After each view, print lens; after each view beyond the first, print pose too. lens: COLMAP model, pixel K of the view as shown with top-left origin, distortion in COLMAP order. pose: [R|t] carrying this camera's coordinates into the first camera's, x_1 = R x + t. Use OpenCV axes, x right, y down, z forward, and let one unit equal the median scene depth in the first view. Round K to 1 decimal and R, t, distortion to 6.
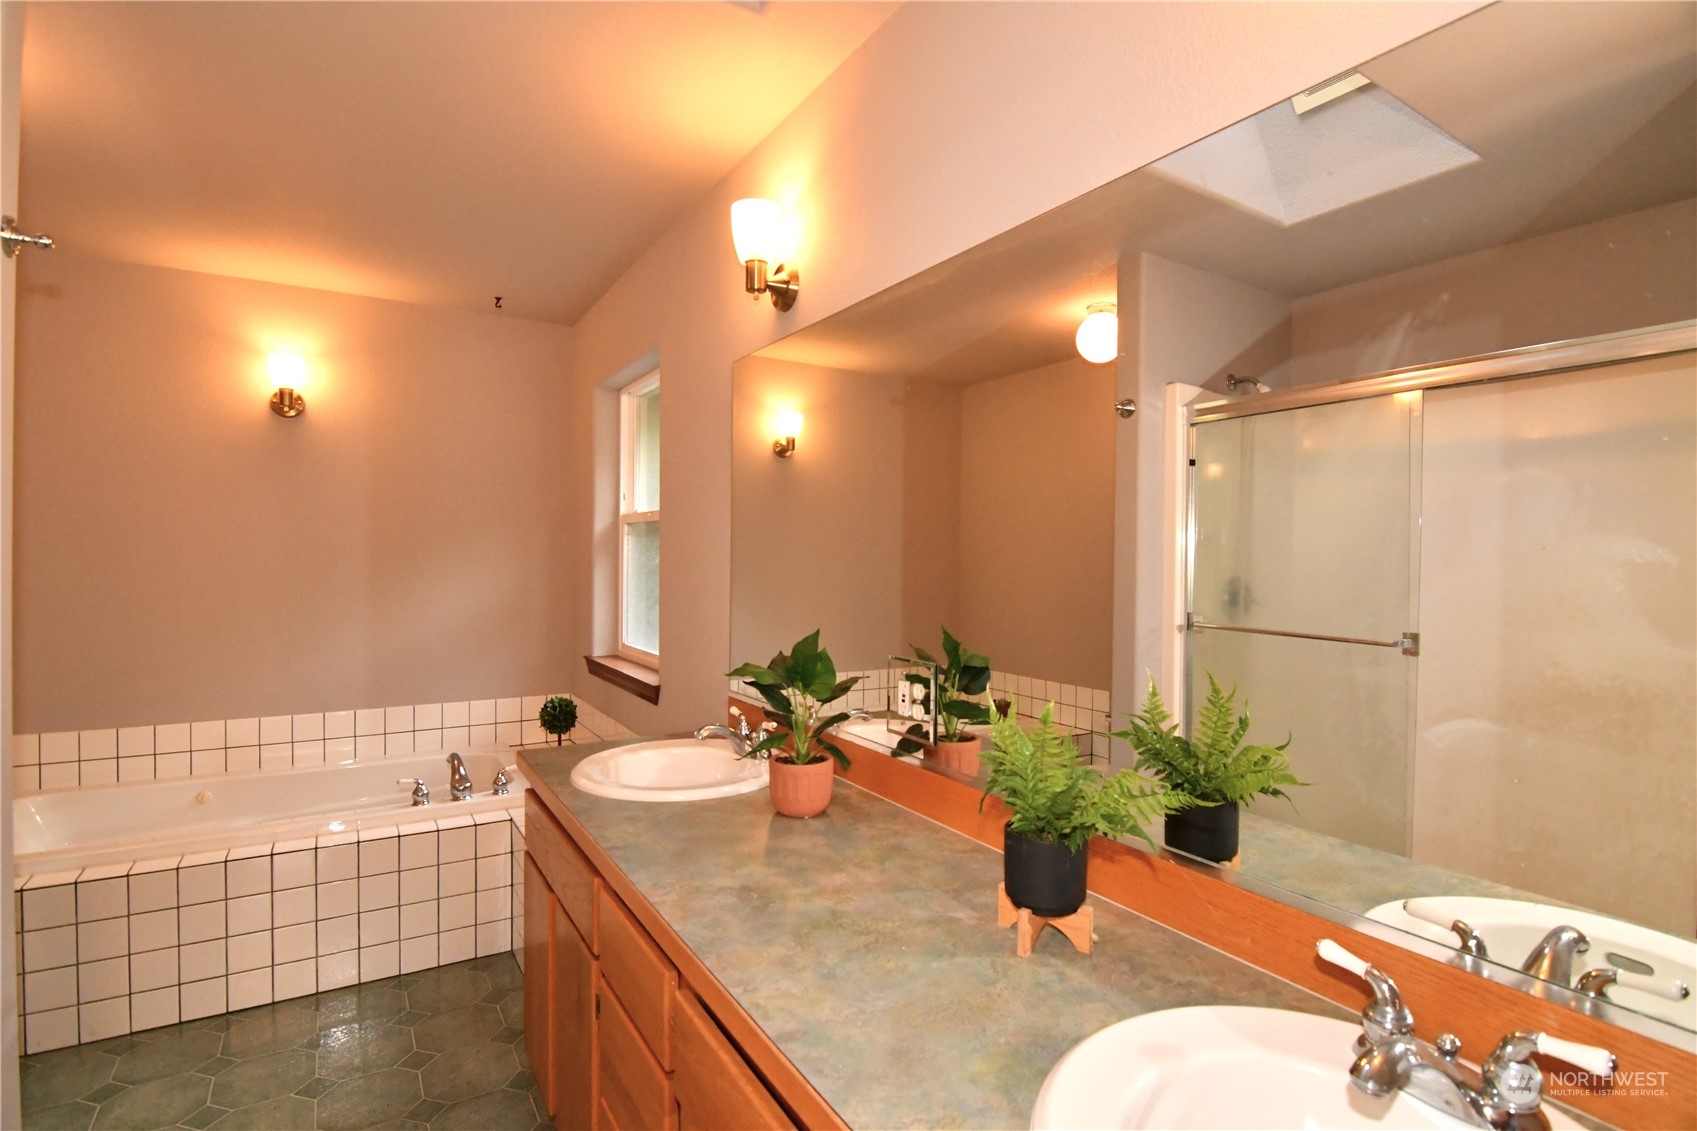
lens RADIAL K [[817.3, 0, 845.5], [0, 817.3, 558.5], [0, 0, 1]] dist [-0.006205, -0.009630]
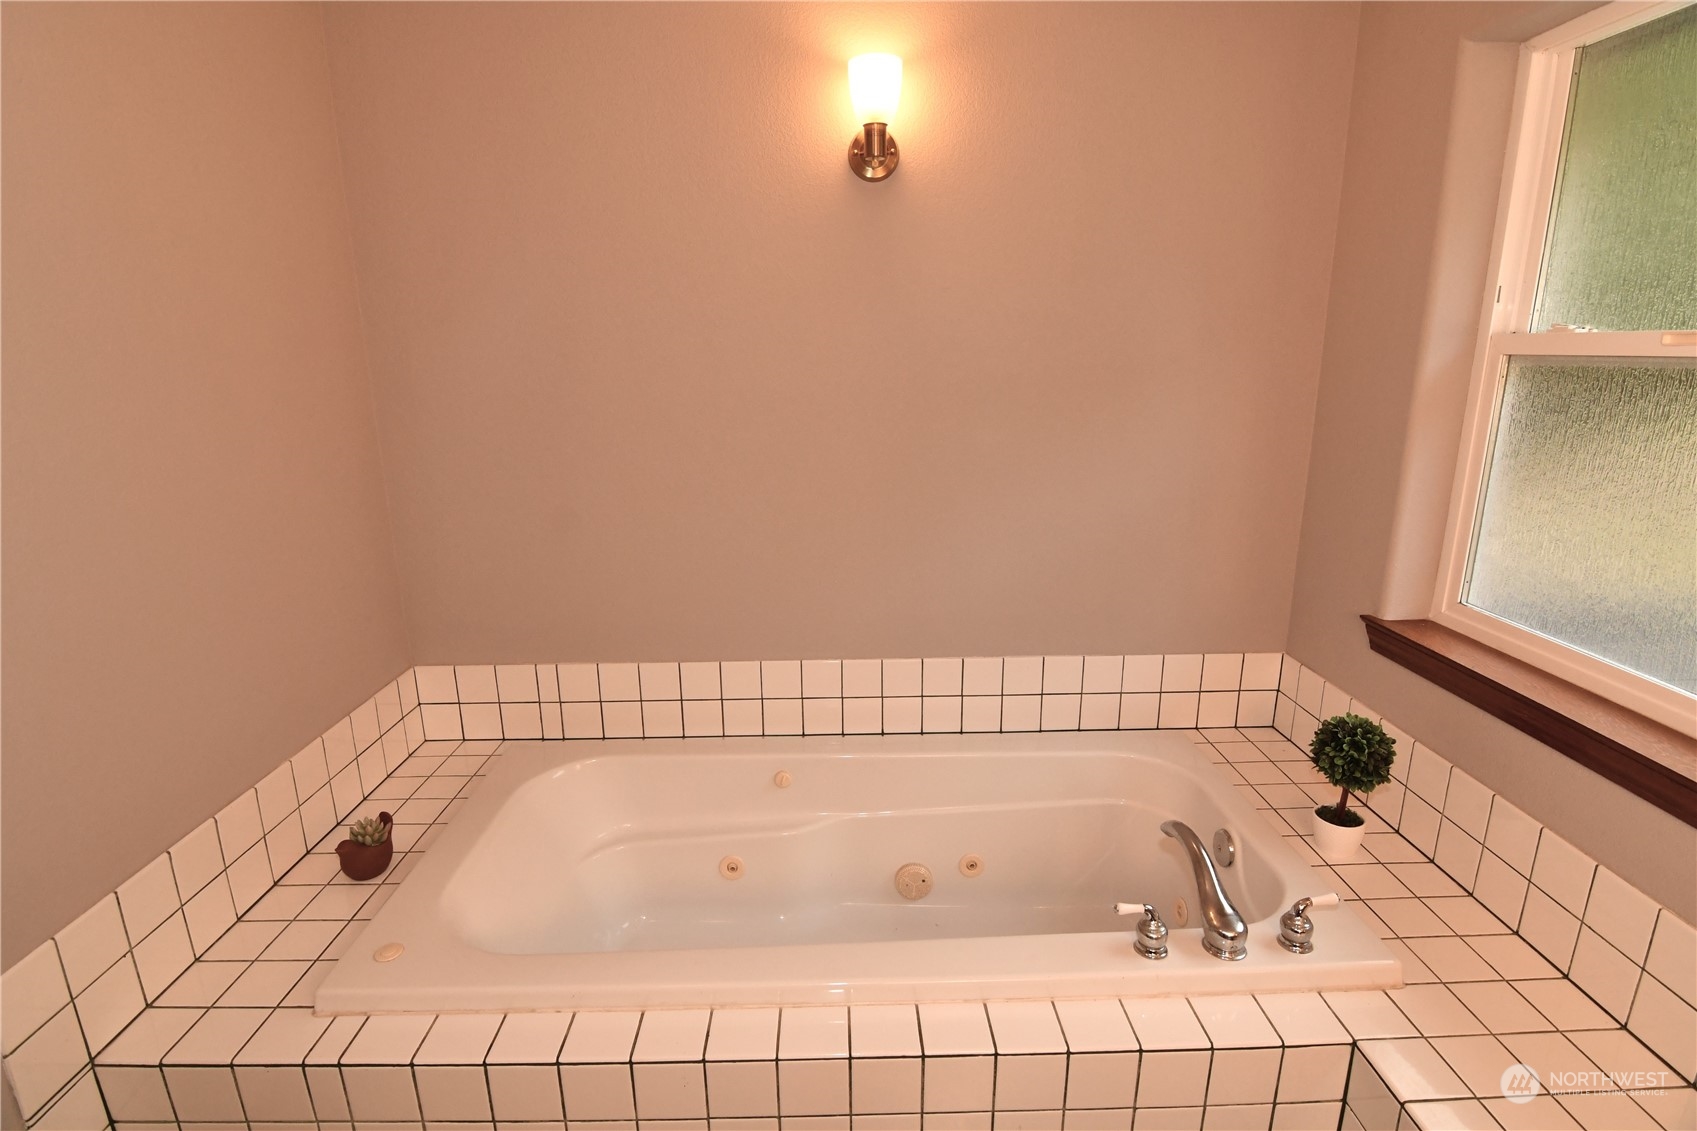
lens RADIAL K [[806.5, 0, 848.5], [0, 806.5, 565.5], [0, 0, 1]] dist [0.000007, -0.018467]
pose [[0.862292, 0.112254, -0.493813, -0.384945], [0.012845, 0.969960, 0.242923, -0.045247], [0.506248, -0.215814, 0.834947, 0.446781]]
